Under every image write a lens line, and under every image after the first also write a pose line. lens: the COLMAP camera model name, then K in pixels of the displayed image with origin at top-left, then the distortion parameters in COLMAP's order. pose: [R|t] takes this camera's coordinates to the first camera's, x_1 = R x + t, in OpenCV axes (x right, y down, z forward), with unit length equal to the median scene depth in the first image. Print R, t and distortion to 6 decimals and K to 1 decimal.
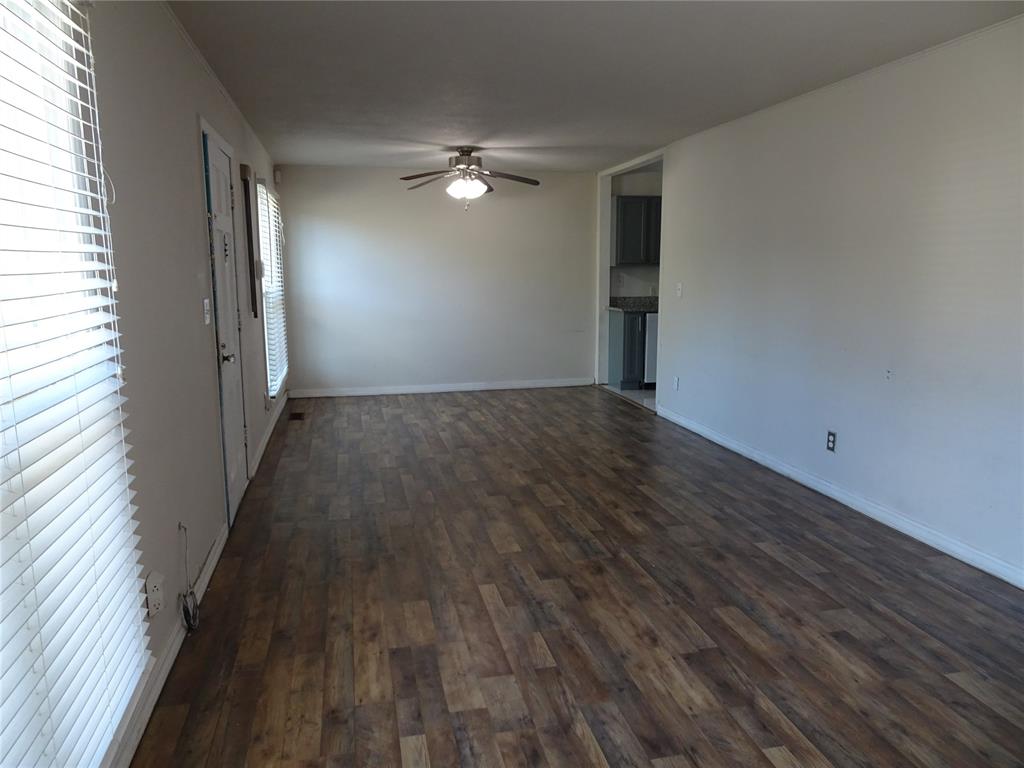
lens RADIAL K [[723.4, 0, 512.0], [0, 723.4, 384.0], [0, 0, 1]] dist [0.005189, 0.001934]
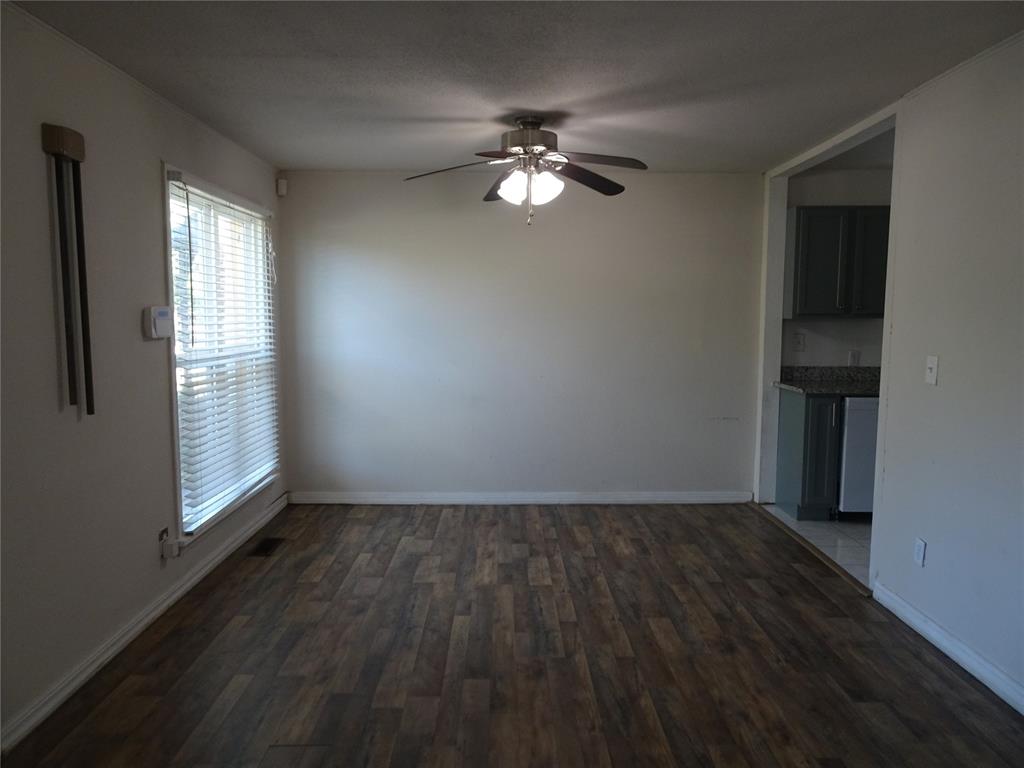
lens RADIAL K [[723.4, 0, 512.0], [0, 723.4, 384.0], [0, 0, 1]] dist [0.005189, 0.001934]
pose [[0.976998, 0.029097, -0.211252, 0.057352], [-0.042308, 0.997403, -0.058289, -0.084930], [0.209008, 0.065886, 0.975692, 0.485089]]
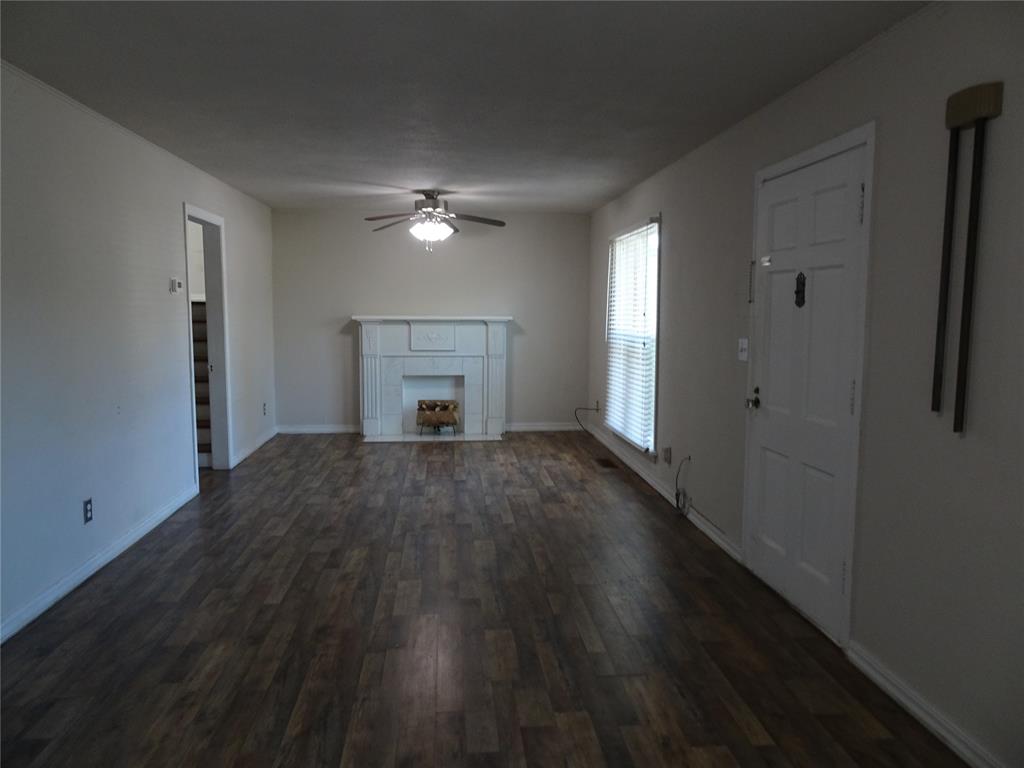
lens RADIAL K [[732.3, 0, 544.4], [0, 732.3, 407.2], [0, 0, 1]] dist [-0.000411, 0.001029]
pose [[-0.995910, -0.014461, 0.089190, -0.131779], [0.012863, 0.954363, 0.298372, -0.217916], [-0.089435, 0.298299, -0.950273, 1.302421]]
